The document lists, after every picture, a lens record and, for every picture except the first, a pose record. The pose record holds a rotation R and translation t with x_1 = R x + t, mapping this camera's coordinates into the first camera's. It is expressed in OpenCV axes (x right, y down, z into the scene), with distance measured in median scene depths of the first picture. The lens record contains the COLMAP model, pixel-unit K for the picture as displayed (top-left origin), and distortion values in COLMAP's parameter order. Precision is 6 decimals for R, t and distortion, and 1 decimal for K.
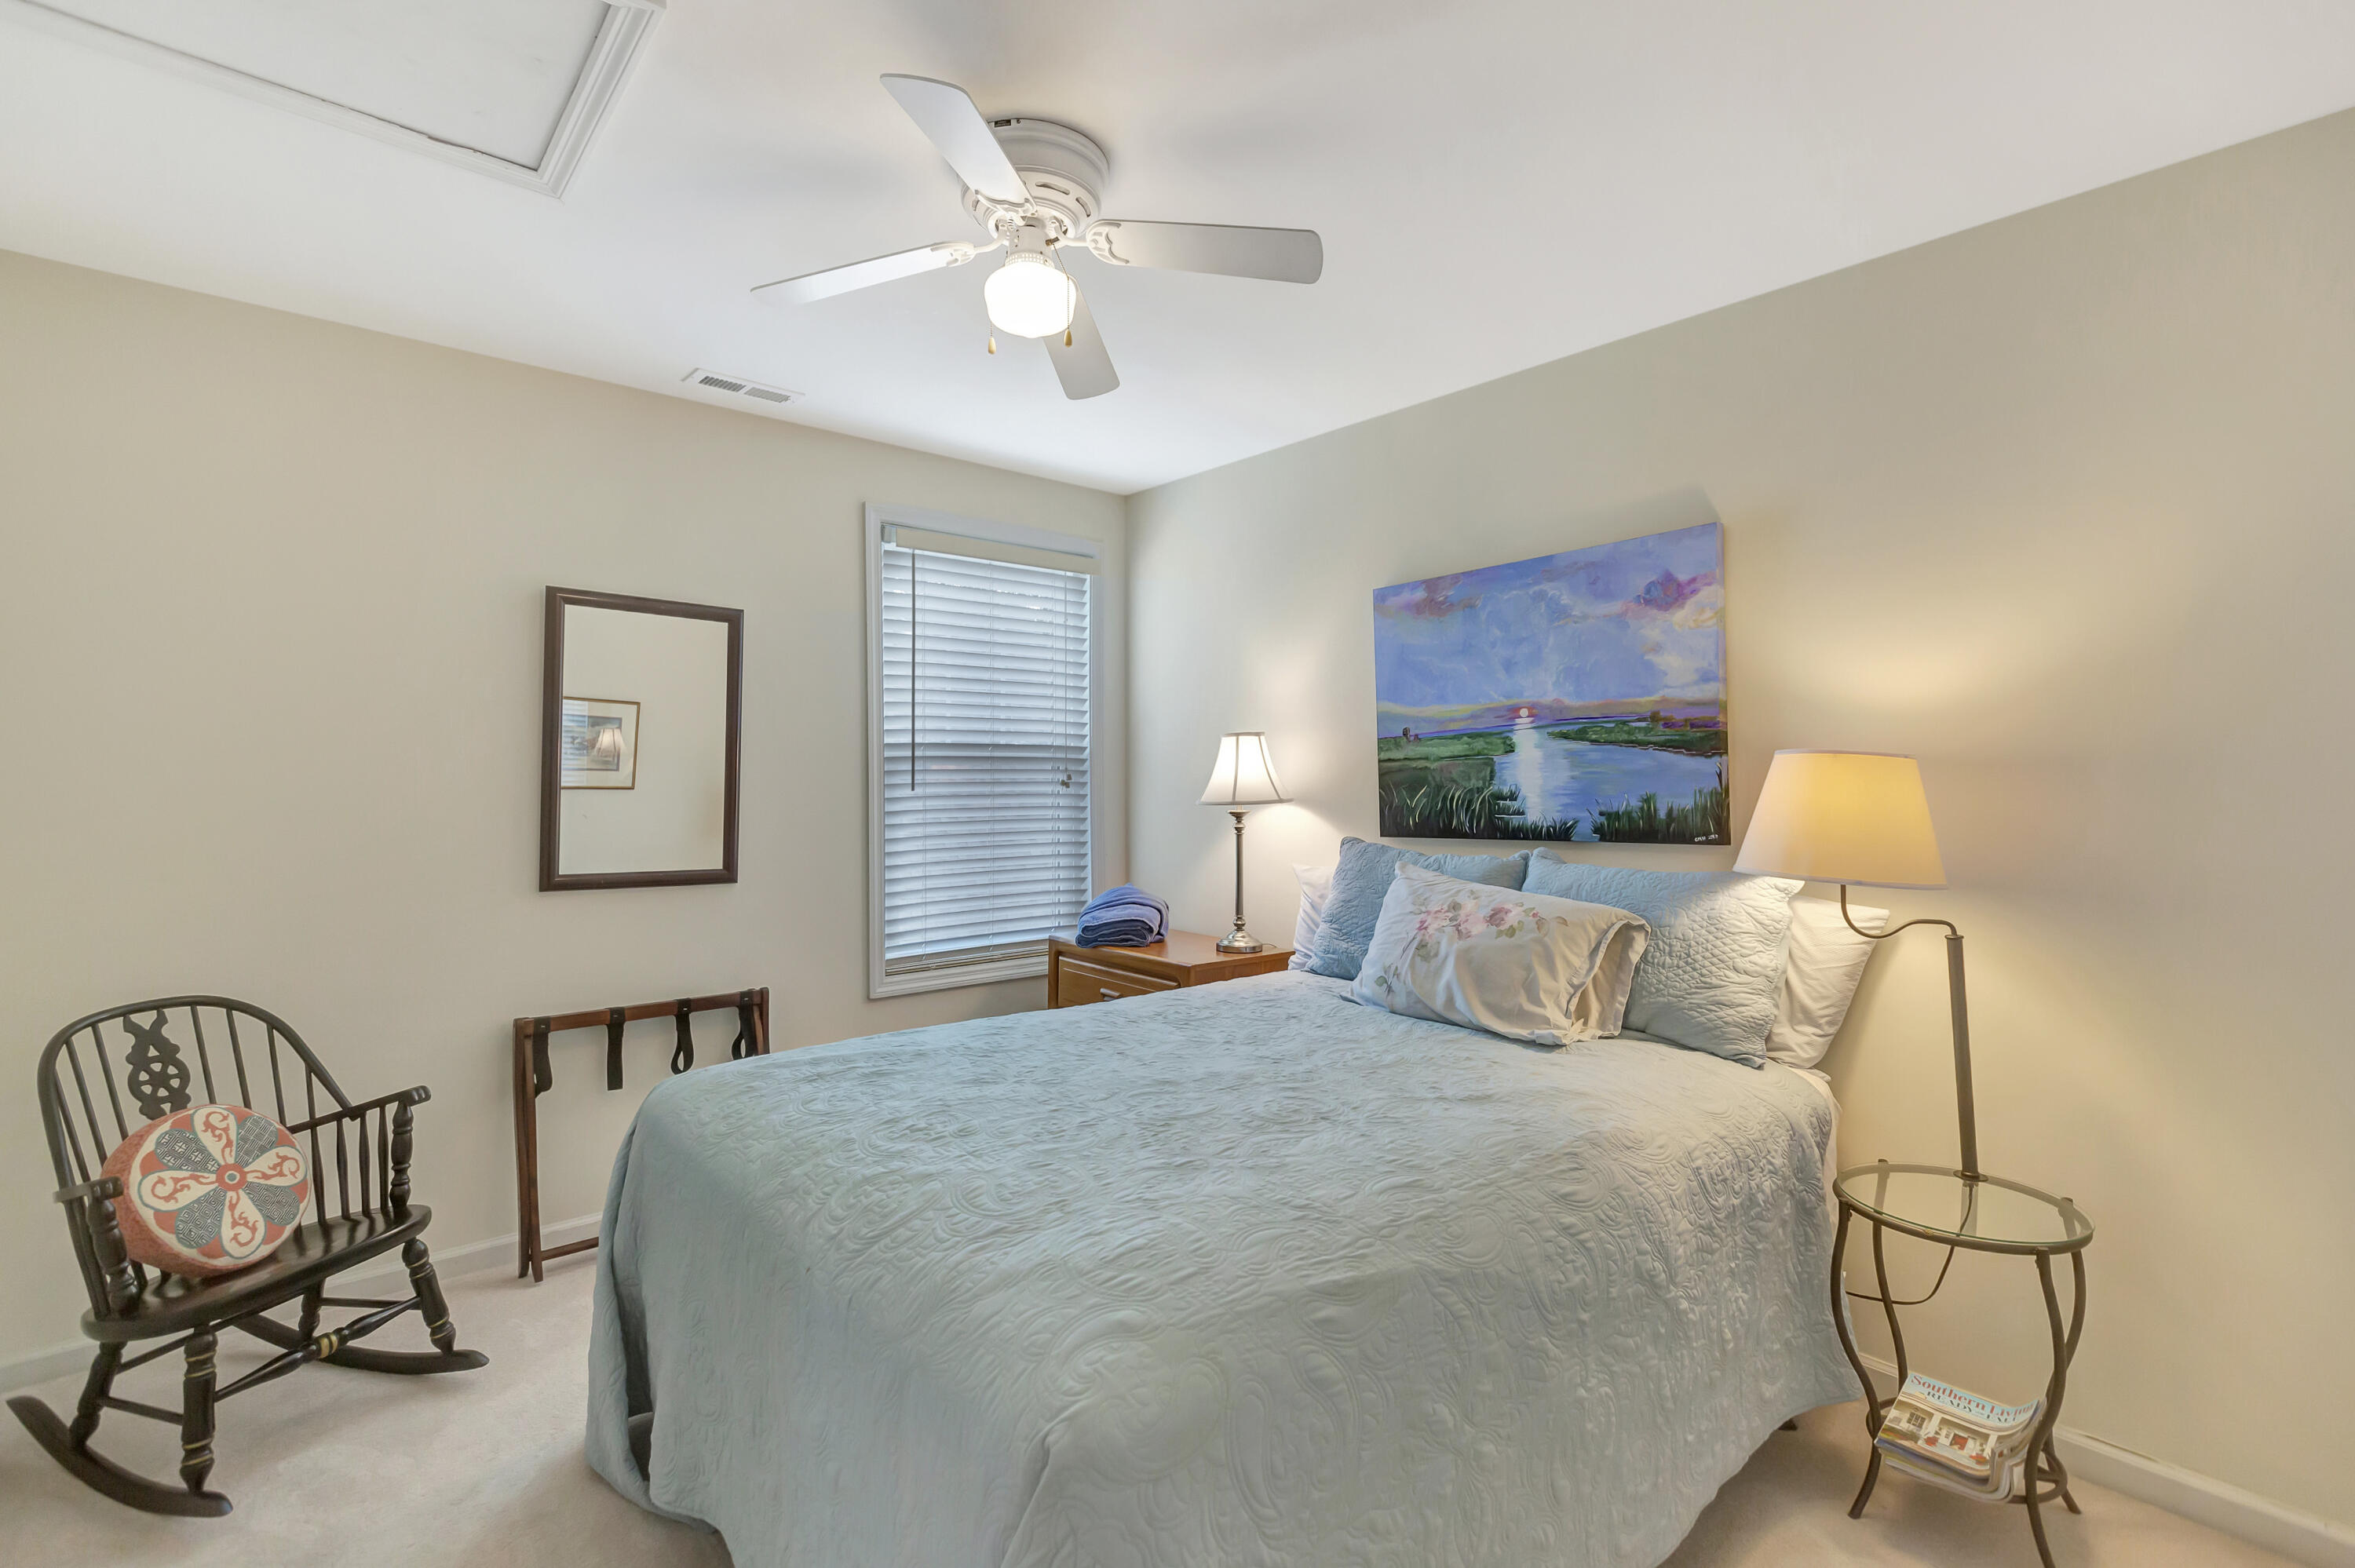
lens RADIAL K [[1054.2, 0, 1170.6], [0, 1054.2, 793.5], [0, 0, 1]] dist [-0.000154, -0.000616]
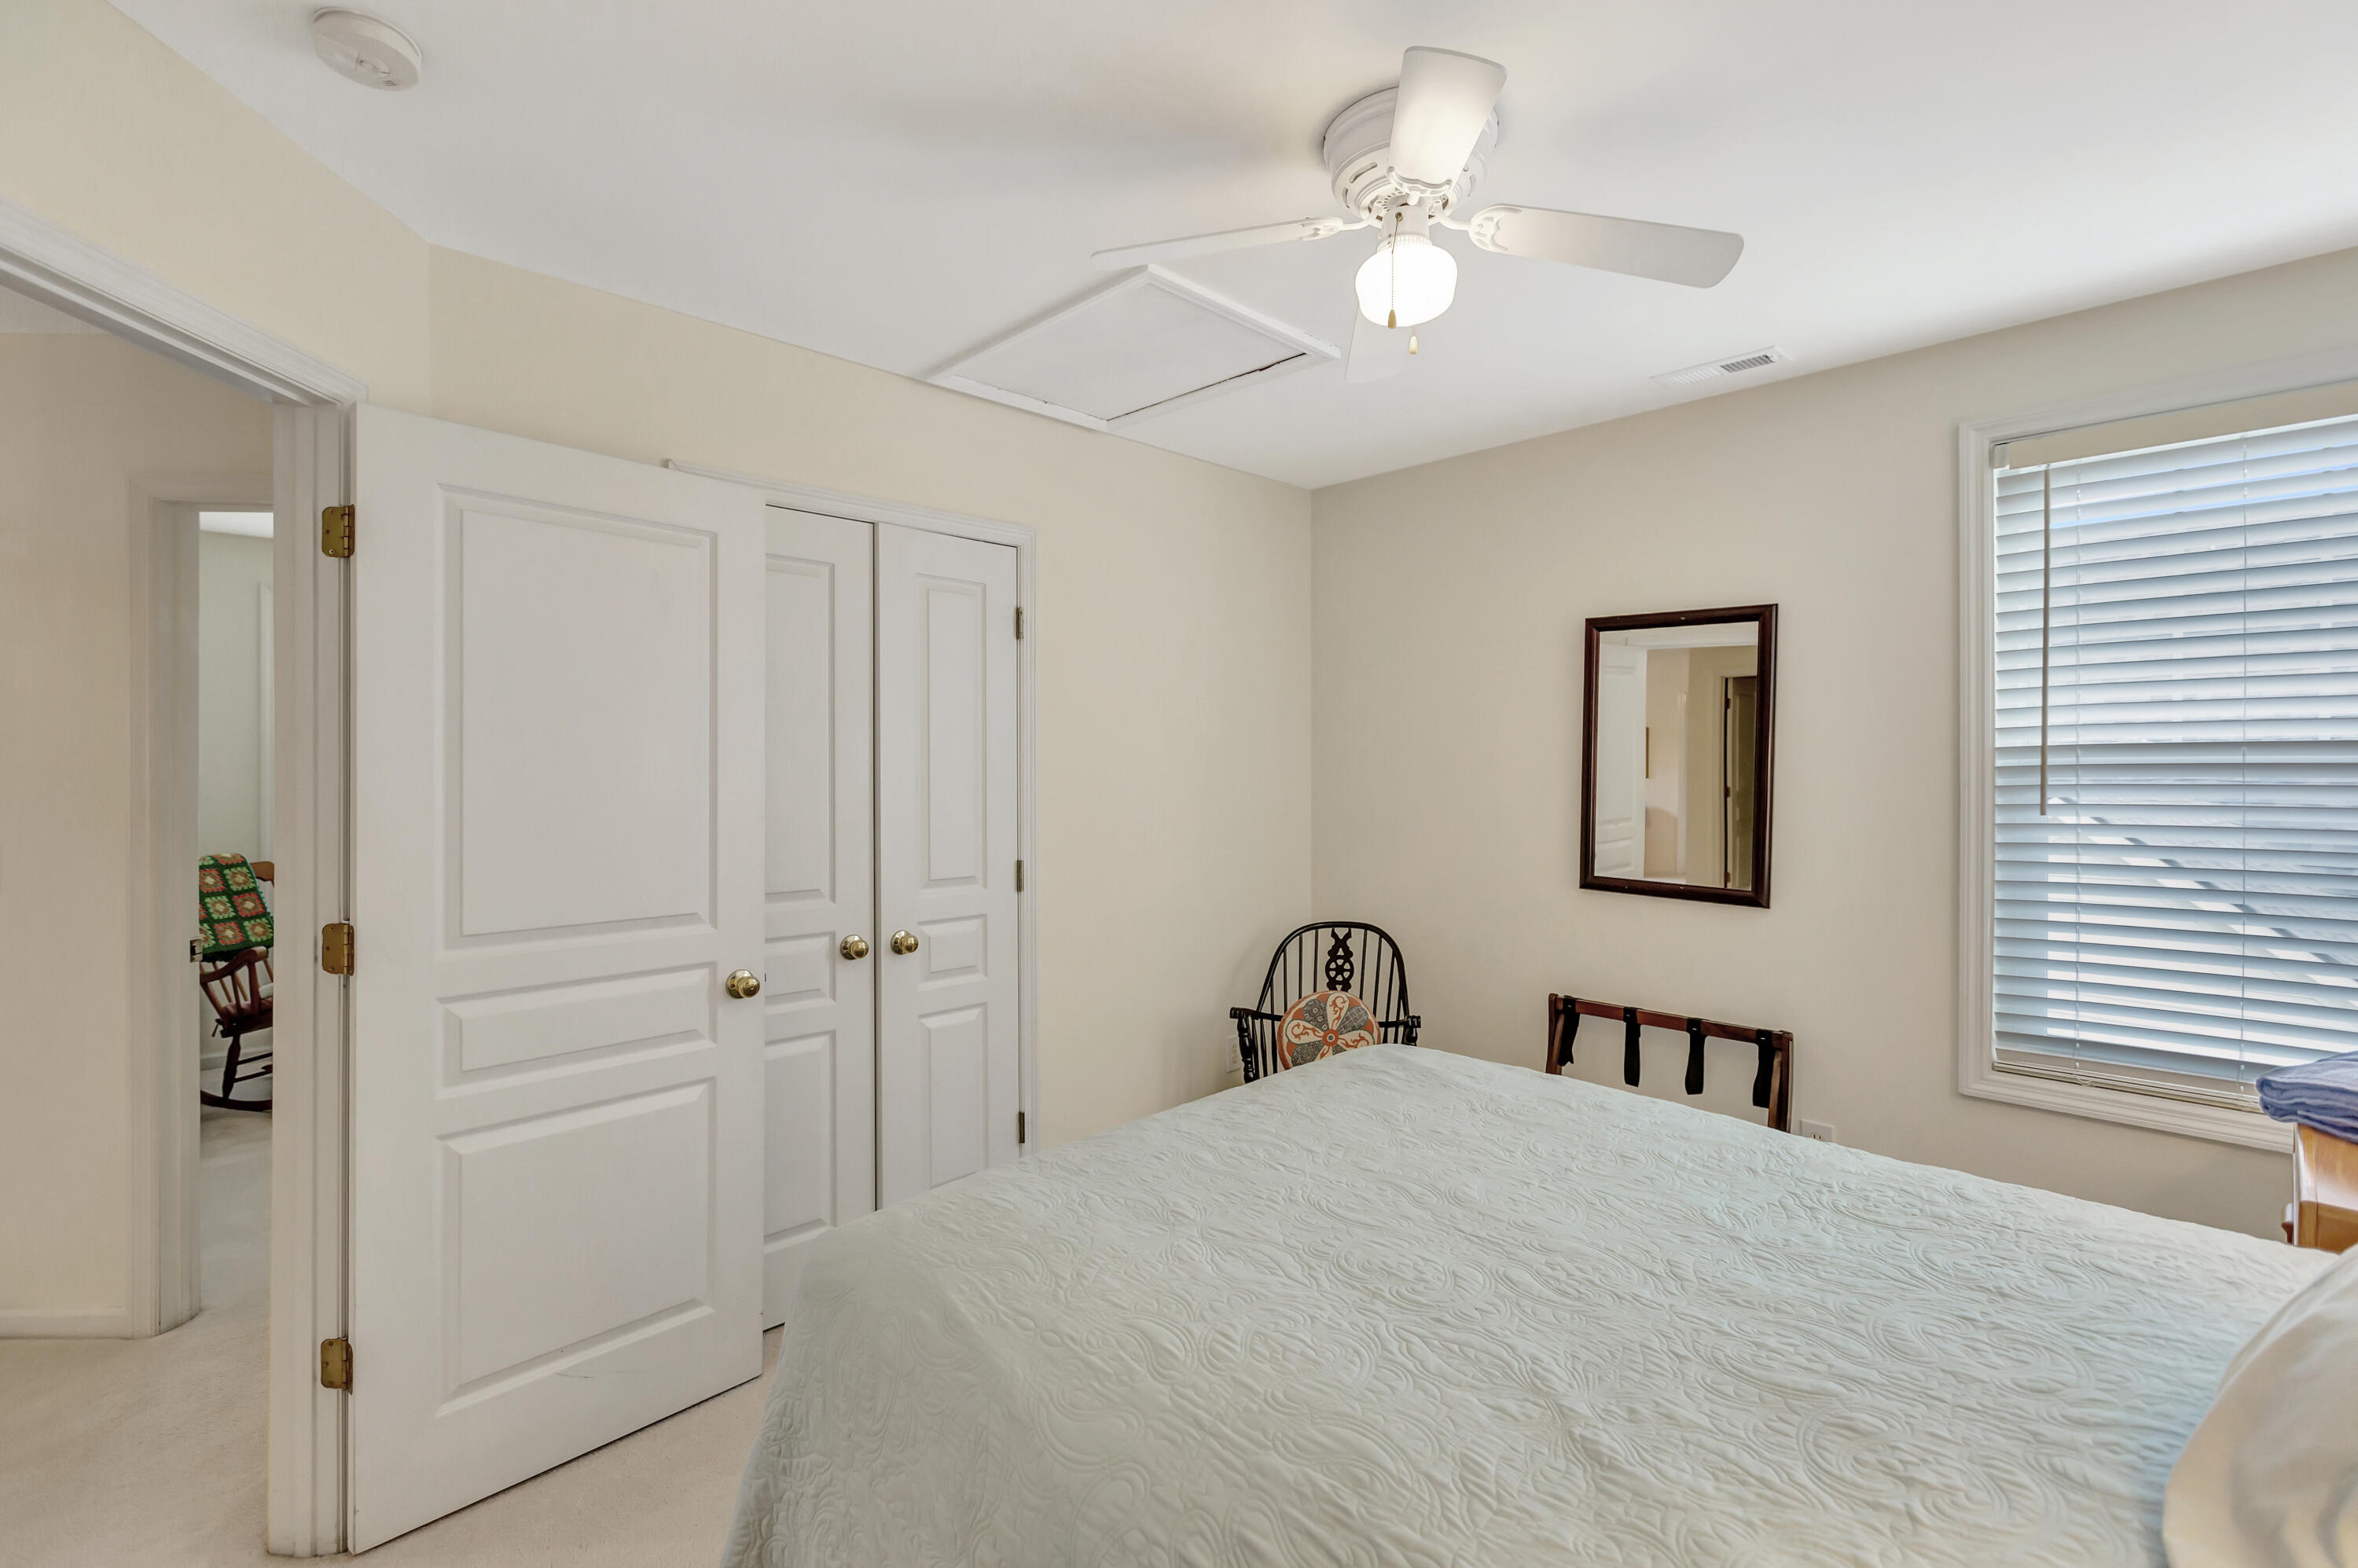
lens RADIAL K [[1055.6, 0, 1172.1], [0, 1055.6, 793.5], [0, 0, 1]] dist [-0.000154, -0.000616]
pose [[0.073109, 0.026342, -0.996976, 0.511200], [-0.017910, 0.999525, 0.025096, -0.030469], [0.997163, 0.016021, 0.073546, 0.485327]]
